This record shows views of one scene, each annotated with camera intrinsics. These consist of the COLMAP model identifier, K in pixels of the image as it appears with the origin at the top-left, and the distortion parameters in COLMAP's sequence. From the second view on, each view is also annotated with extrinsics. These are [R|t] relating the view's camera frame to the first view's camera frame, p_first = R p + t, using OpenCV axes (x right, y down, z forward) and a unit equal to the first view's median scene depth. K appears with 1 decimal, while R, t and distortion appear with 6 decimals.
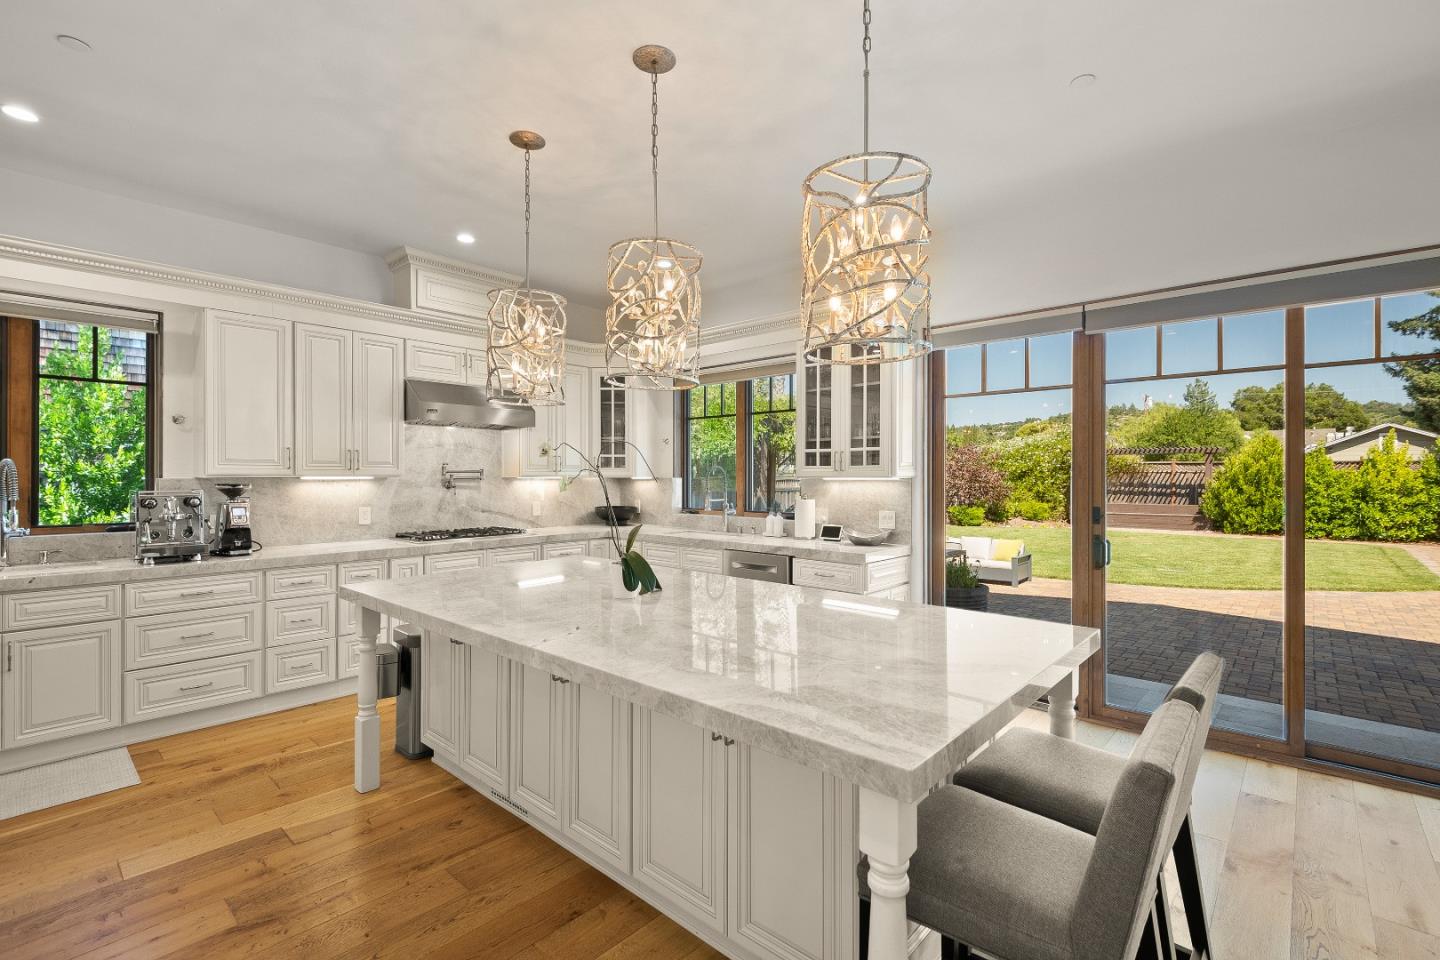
lens RADIAL K [[652.7, 0, 726.3], [0, 652.7, 475.2], [0, 0, 1]] dist [0.017086, -0.009679]
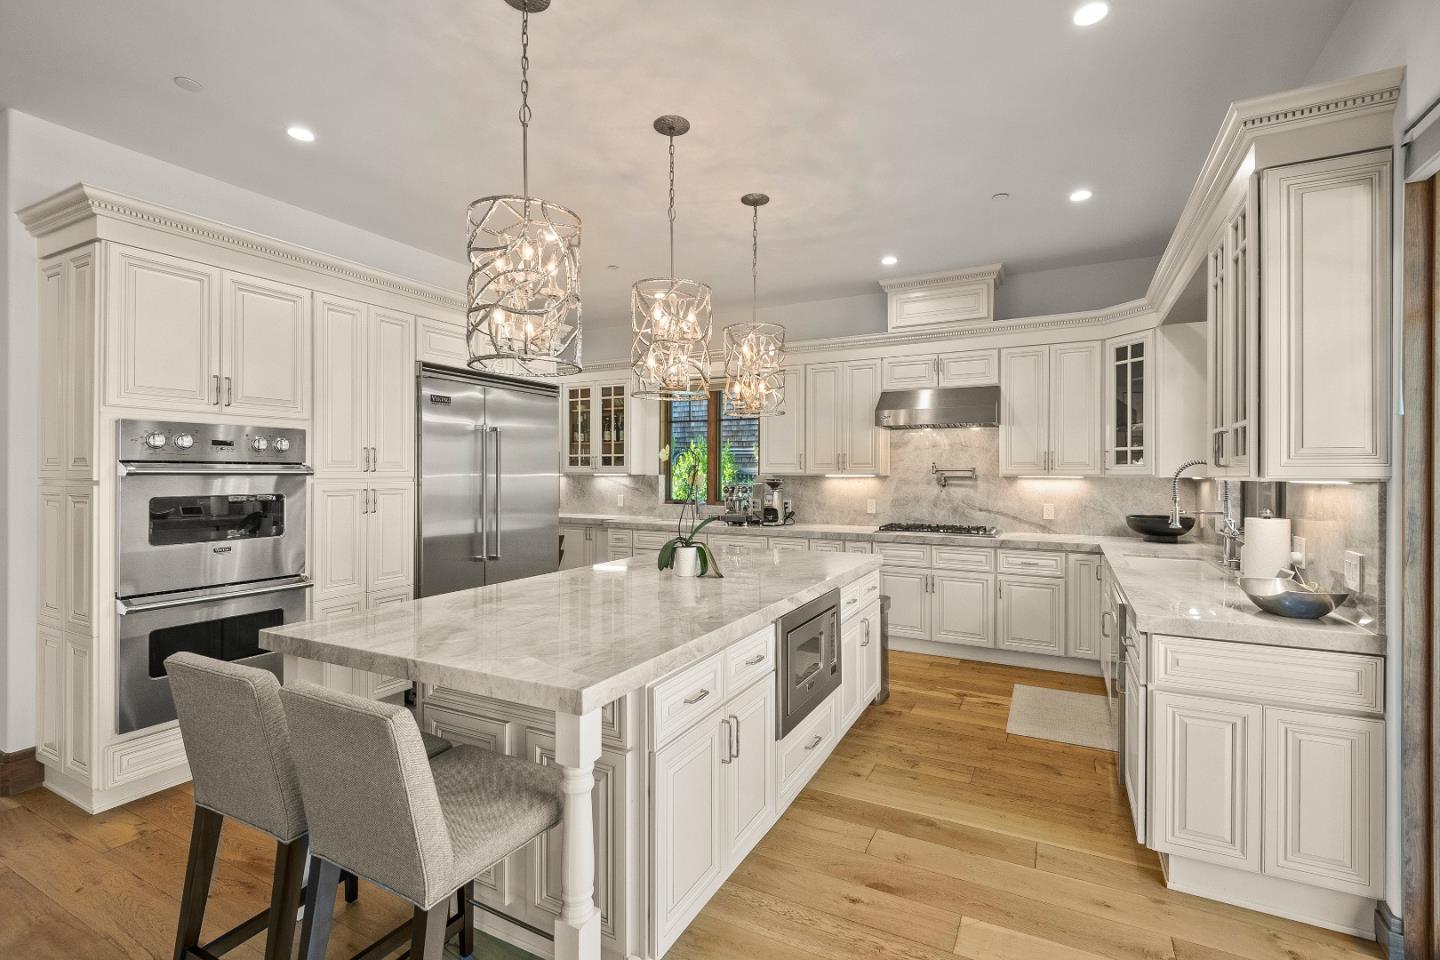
lens RADIAL K [[652.7, 0, 711.9], [0, 652.7, 476.4], [0, 0, 1]] dist [0.017086, -0.009679]
pose [[0.230561, 0.005088, -0.973045, 0.147686], [-0.000901, 0.999987, 0.005015, -0.000209], [0.973057, -0.000280, 0.230563, 0.109428]]
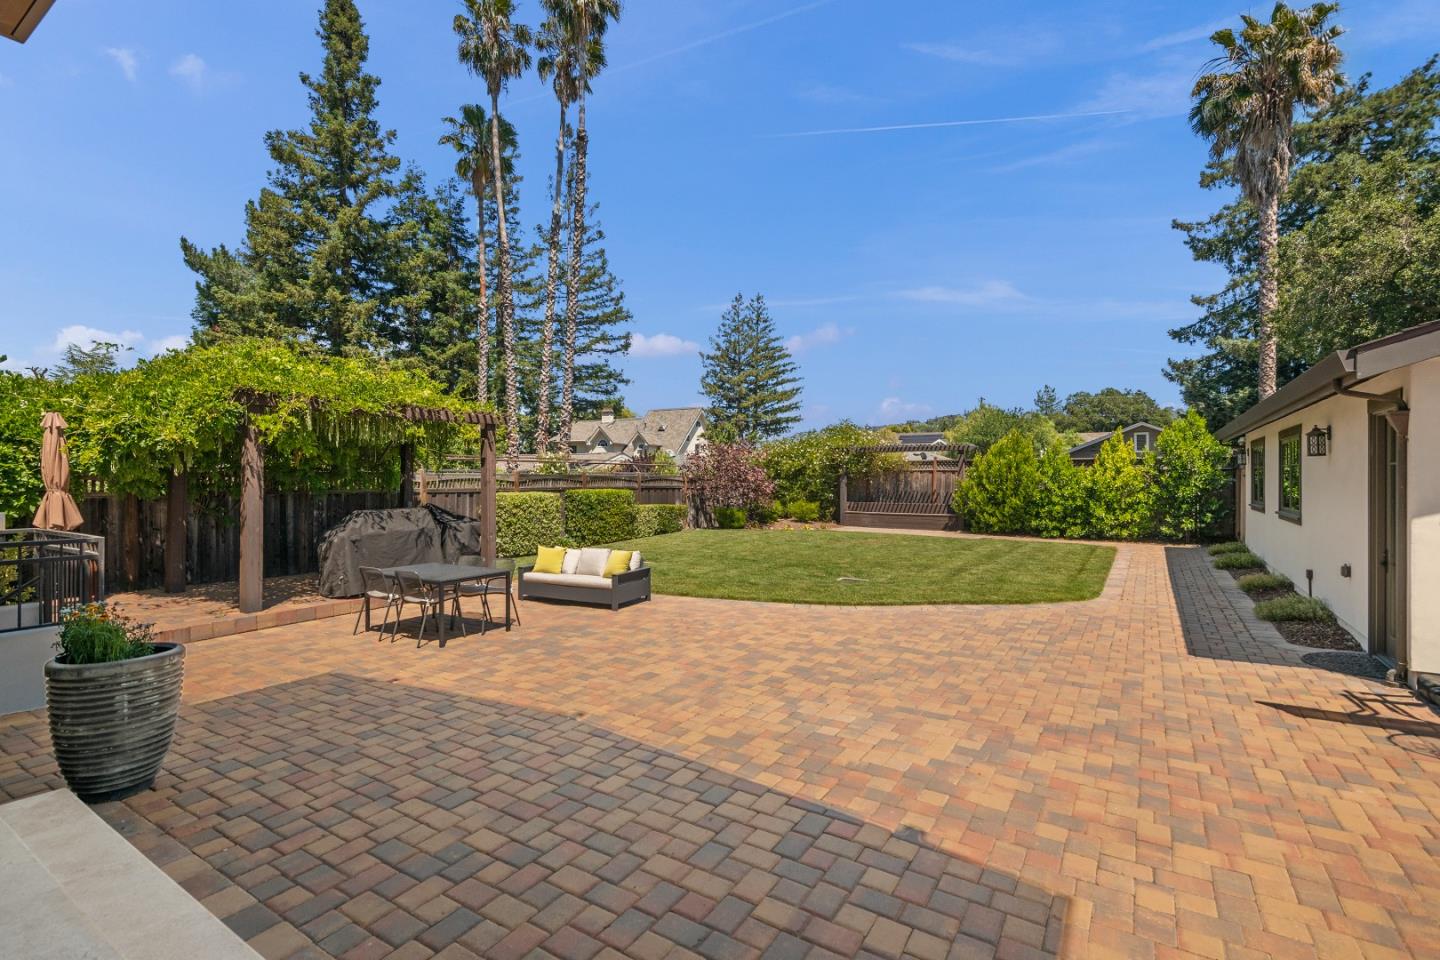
lens RADIAL K [[652.7, 0, 715.9], [0, 652.7, 479.6], [0, 0, 1]] dist [0.017086, -0.009679]
pose [[0.989219, -0.001913, 0.146430, 0.274683], [0.000864, 0.999973, 0.007230, 0.001521], [-0.146440, -0.007026, 0.989195, 0.110543]]
